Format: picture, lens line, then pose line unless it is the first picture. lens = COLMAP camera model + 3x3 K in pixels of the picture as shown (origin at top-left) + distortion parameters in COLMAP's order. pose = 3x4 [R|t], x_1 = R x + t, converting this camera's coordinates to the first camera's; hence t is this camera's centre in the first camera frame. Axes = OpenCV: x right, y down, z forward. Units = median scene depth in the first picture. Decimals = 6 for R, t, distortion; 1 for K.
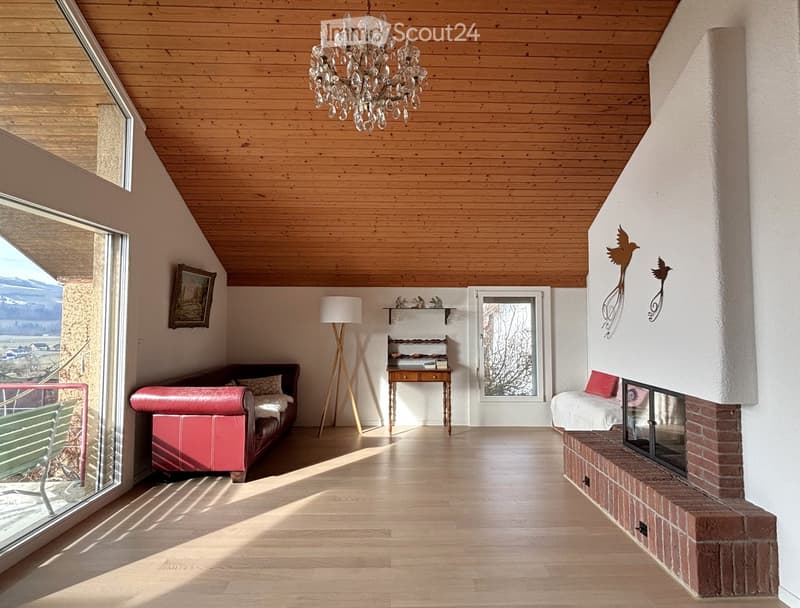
lens RADIAL K [[392.9, 0, 400.0], [0, 392.9, 304.0], [0, 0, 1]] dist [-0.002943, -0.000507]
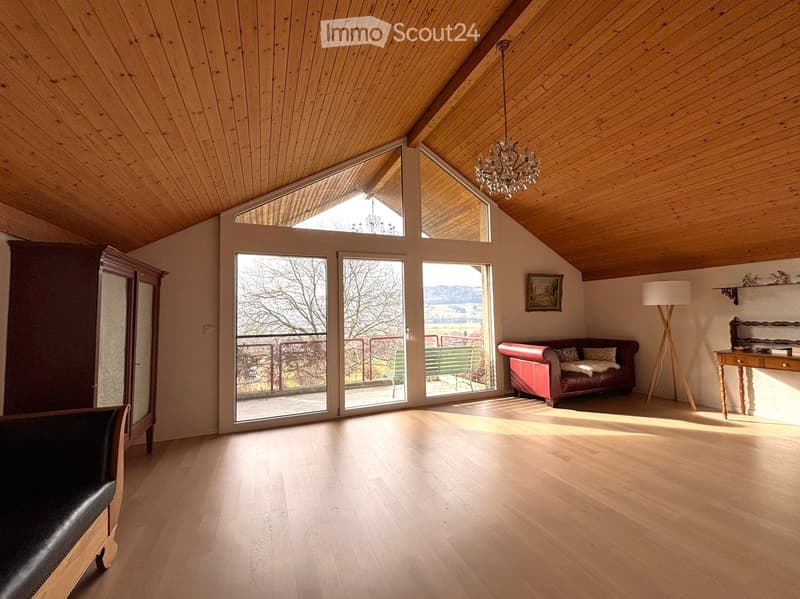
lens RADIAL K [[338.1, 0, 400.0], [0, 338.1, 299.5], [0, 0, 1]] dist [0.000047, -0.000073]
pose [[0.352020, -0.051110, -0.934596, 0.577402], [0.058633, 0.997751, -0.032479, 0.023908], [0.934154, -0.043365, 0.354225, -0.033769]]
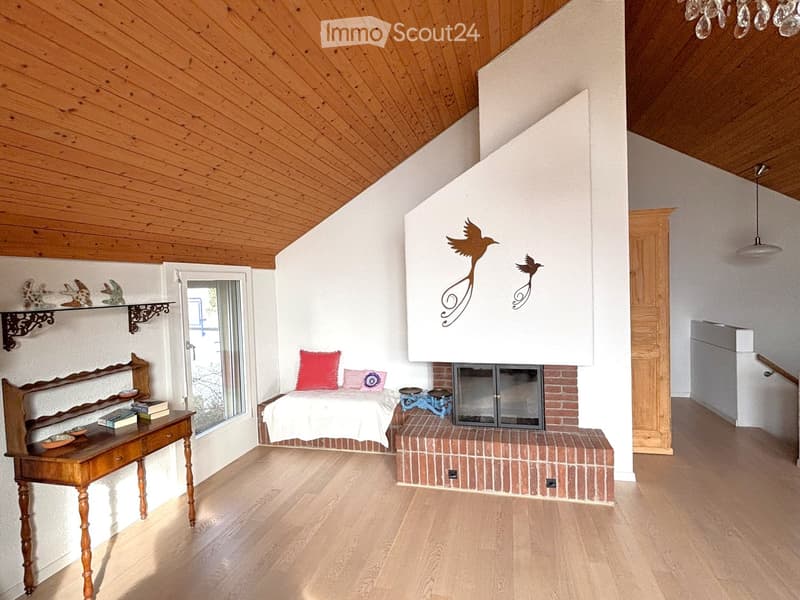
lens RADIAL K [[403.4, 0, 400.0], [0, 403.4, 300.0], [0, 0, 1]] dist [0.002056, -0.000173]
pose [[0.278588, -0.045065, 0.959353, -0.397761], [-0.003285, 0.998848, 0.047874, -0.025905], [-0.960405, -0.016489, 0.278119, 0.662032]]
